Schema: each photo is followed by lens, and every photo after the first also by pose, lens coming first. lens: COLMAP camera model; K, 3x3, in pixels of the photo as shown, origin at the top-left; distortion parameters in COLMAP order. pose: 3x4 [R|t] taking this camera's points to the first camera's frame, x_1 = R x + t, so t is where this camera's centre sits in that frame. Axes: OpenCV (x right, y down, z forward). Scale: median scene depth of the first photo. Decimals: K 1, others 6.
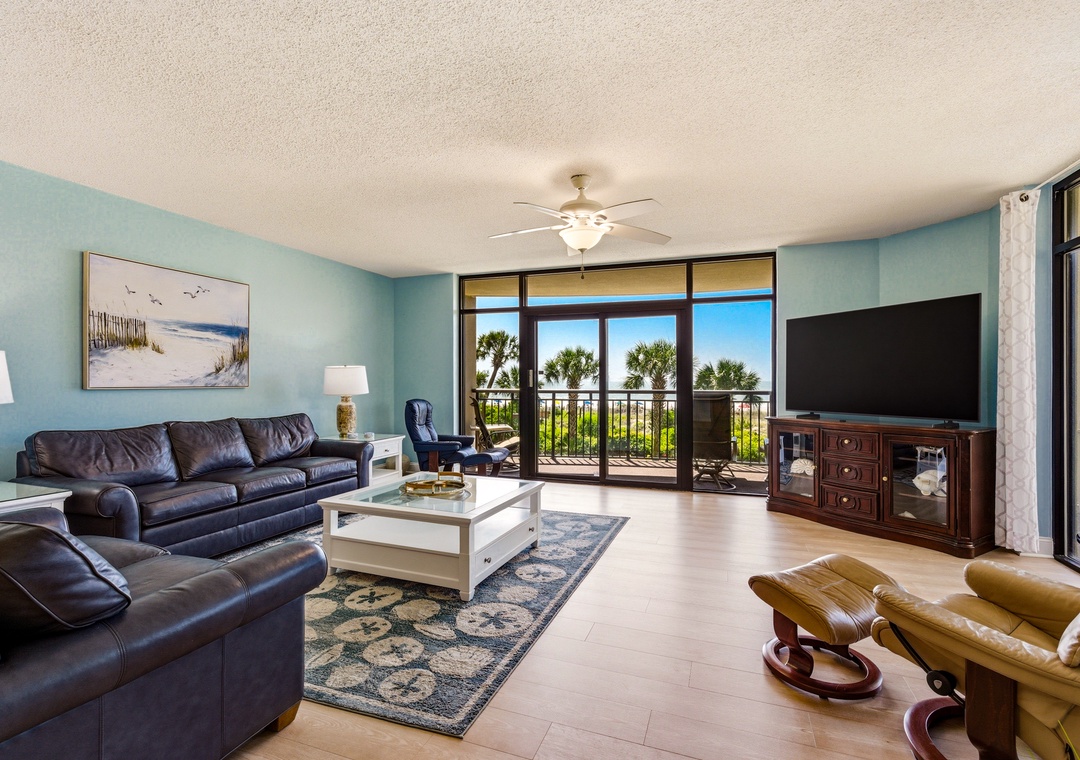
lens RADIAL K [[509.2, 0, 537.3], [0, 509.2, 389.6], [0, 0, 1]] dist [-0.005916, 0.001036]
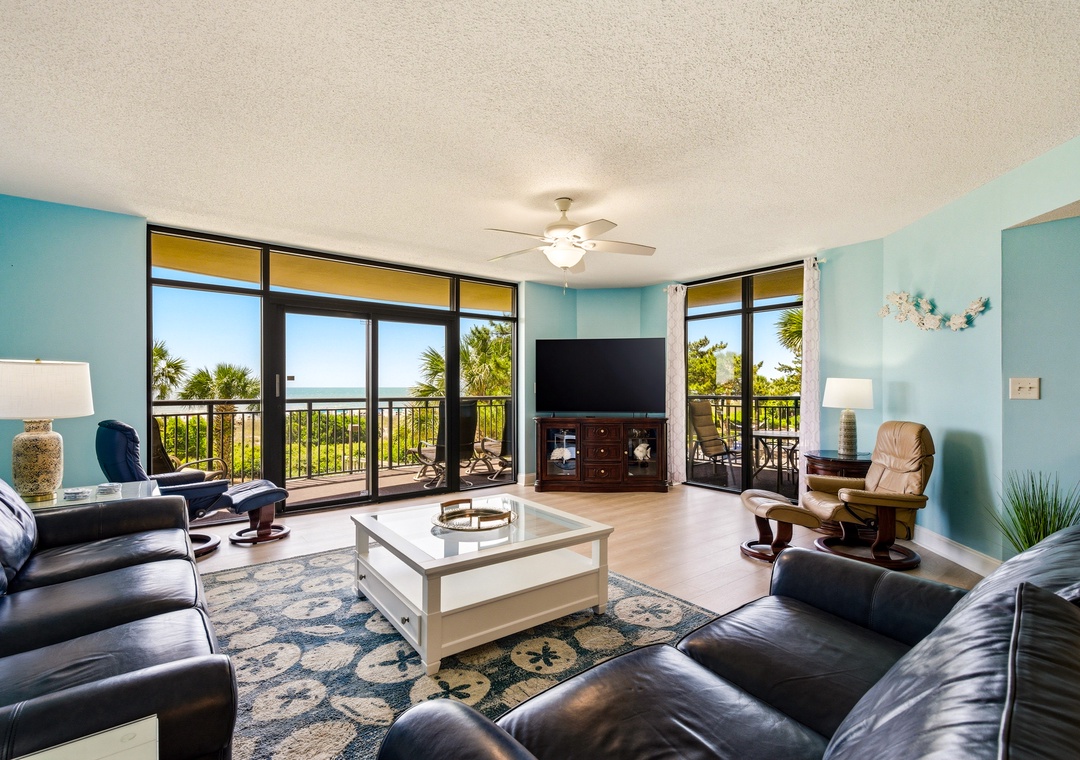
lens RADIAL K [[509.2, 0, 533.4], [0, 509.2, 387.7], [0, 0, 1]] dist [-0.005916, 0.001036]
pose [[0.522642, 0.002142, 0.852550, -0.549148], [0.013494, 0.999851, -0.010784, -0.004574], [-0.852446, 0.017141, 0.522535, 0.312943]]
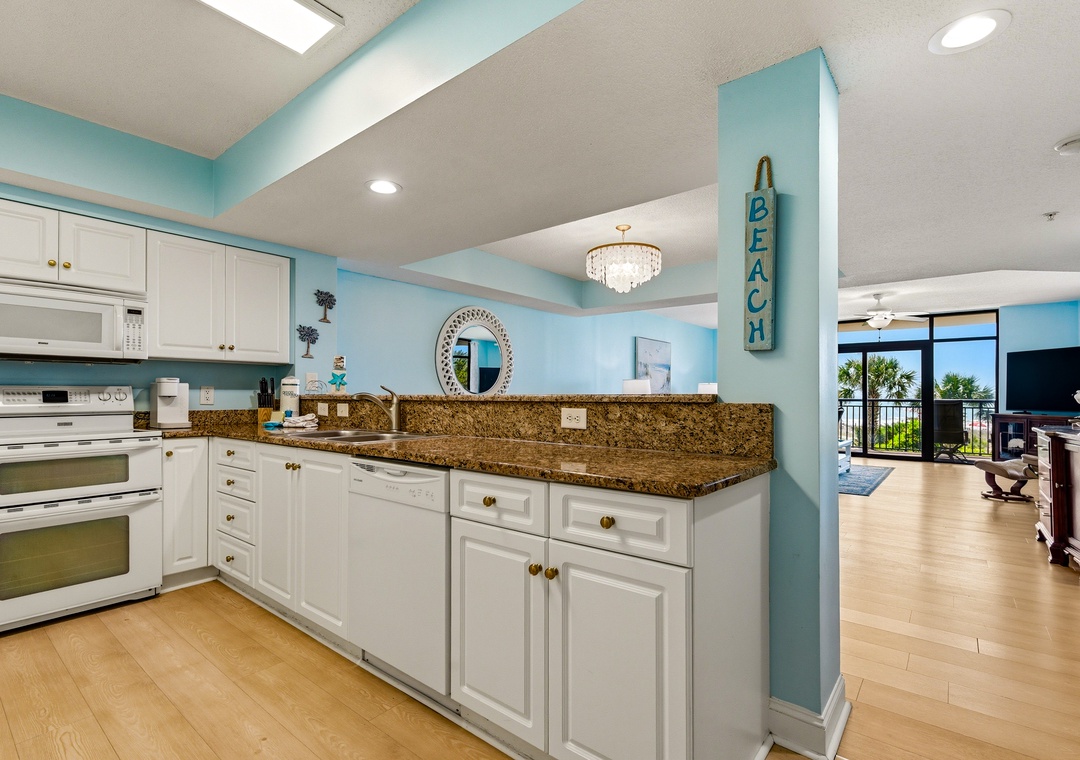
lens RADIAL K [[509.2, 0, 545.0], [0, 509.2, 397.6], [0, 0, 1]] dist [-0.005916, 0.001036]
pose [[0.949589, 0.006330, -0.313434, -0.341181], [-0.009630, 0.999913, -0.008983, 0.024032], [0.313350, 0.011549, 0.949568, -0.856804]]
